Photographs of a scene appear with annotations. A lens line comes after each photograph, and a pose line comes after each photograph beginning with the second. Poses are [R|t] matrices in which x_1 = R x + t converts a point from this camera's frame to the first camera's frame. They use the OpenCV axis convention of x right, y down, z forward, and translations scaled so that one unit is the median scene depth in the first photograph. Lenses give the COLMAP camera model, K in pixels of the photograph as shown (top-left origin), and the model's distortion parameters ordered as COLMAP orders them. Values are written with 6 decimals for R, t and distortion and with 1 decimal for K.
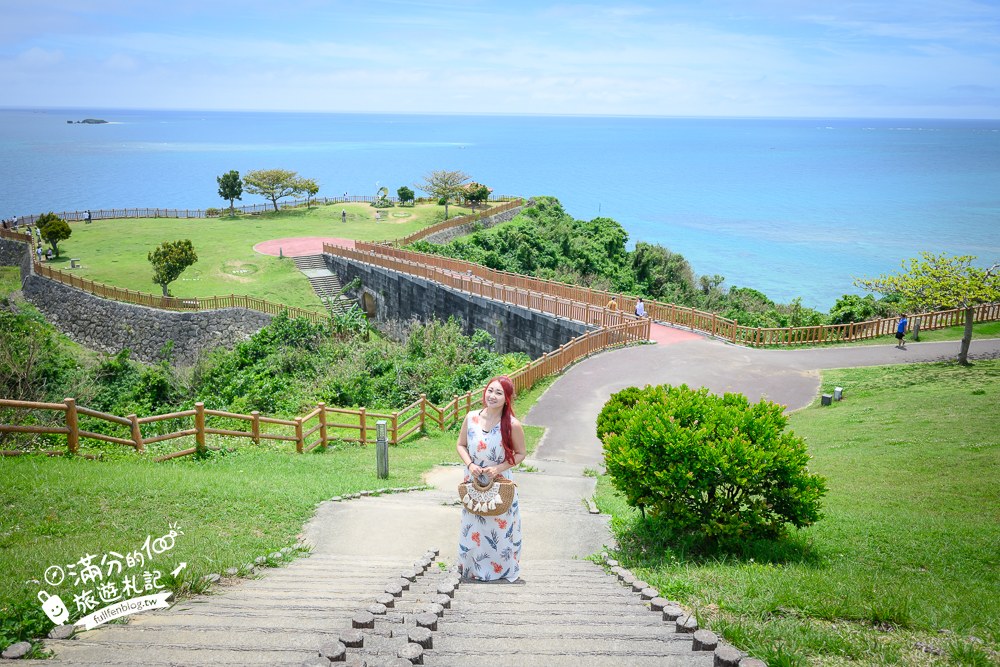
lens RADIAL K [[781.5, 0, 502.3], [0, 781.5, 335.3], [0, 0, 1]] dist [-0.001965, 0.005718]
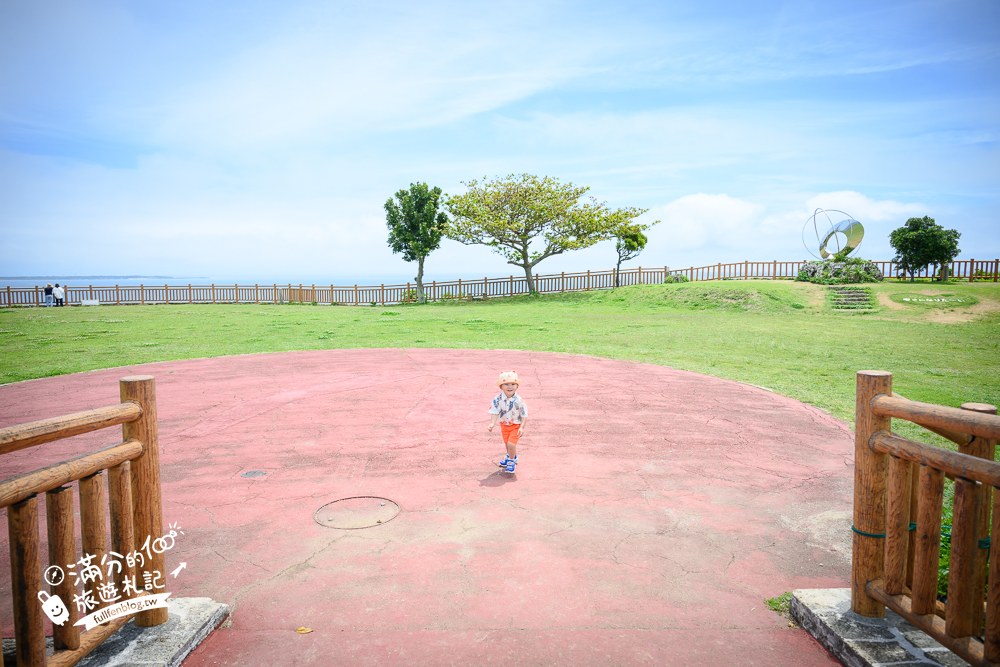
lens RADIAL K [[664.0, 0, 490.5], [0, 664.0, 337.0], [0, 0, 1]] dist [-0.010124, -0.004757]
pose [[0.861693, 0.030736, -0.506498, -0.195872], [-0.121912, 0.981468, -0.147847, -0.122183], [0.492567, 0.189147, 0.849471, 1.001418]]
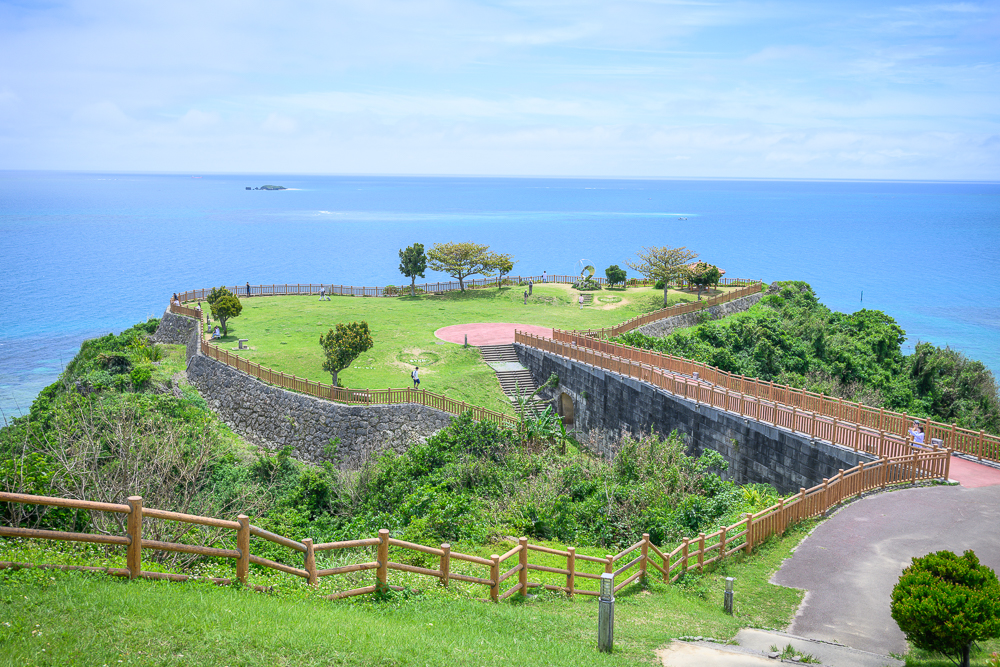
lens RADIAL K [[962.1, 0, 496.4], [0, 962.1, 332.9], [0, 0, 1]] dist [-0.006260, 0.000000]
pose [[0.971247, 0.035255, -0.235449, -0.007865], [-0.062581, 0.992002, -0.109613, -0.002384], [0.229702, 0.121196, 0.965686, 0.006513]]
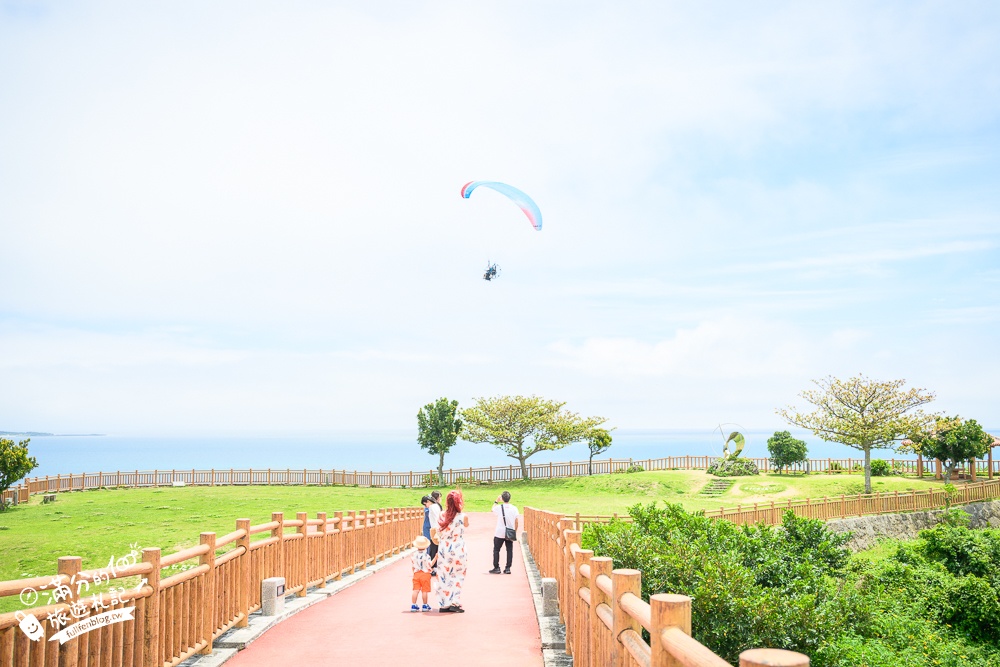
lens RADIAL K [[962.1, 0, 503.6], [0, 962.1, 356.5], [0, 0, 1]] dist [-0.006260, 0.000000]
pose [[0.856054, -0.053685, -0.514090, 0.035101], [-0.129018, 0.940917, -0.313096, -0.051473], [0.500525, 0.334354, 0.798550, 0.652217]]
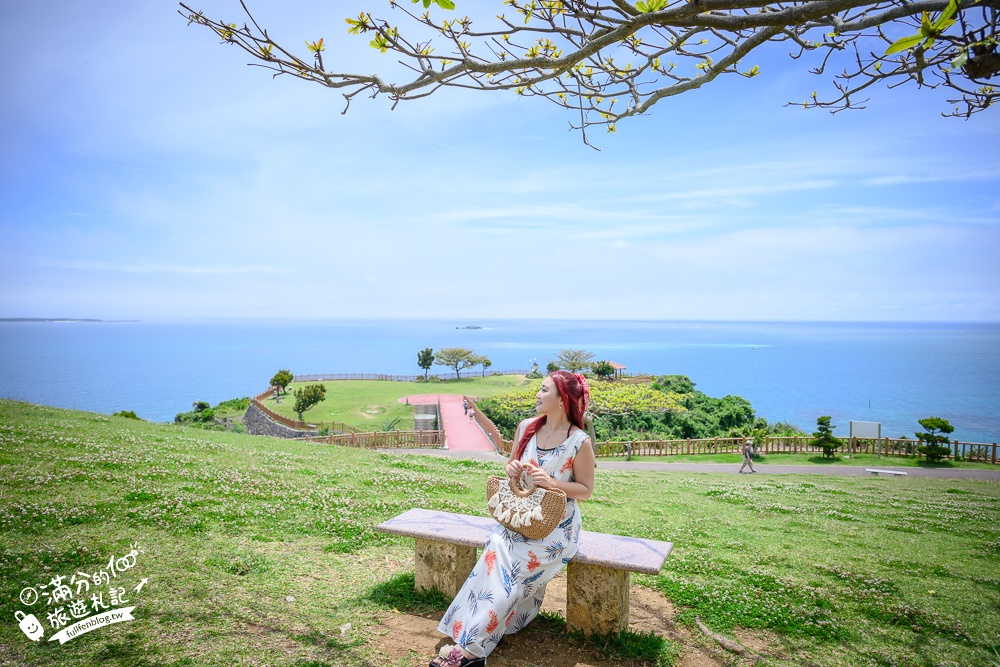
lens RADIAL K [[672.9, 0, 499.3], [0, 672.9, 334.5], [0, 0, 1]] dist [-0.005703, -0.001147]
pose [[0.908250, 0.002590, -0.418420, 0.357908], [-0.108894, 0.966987, -0.230387, 0.035561], [0.404010, 0.254812, 0.878548, -0.003246]]
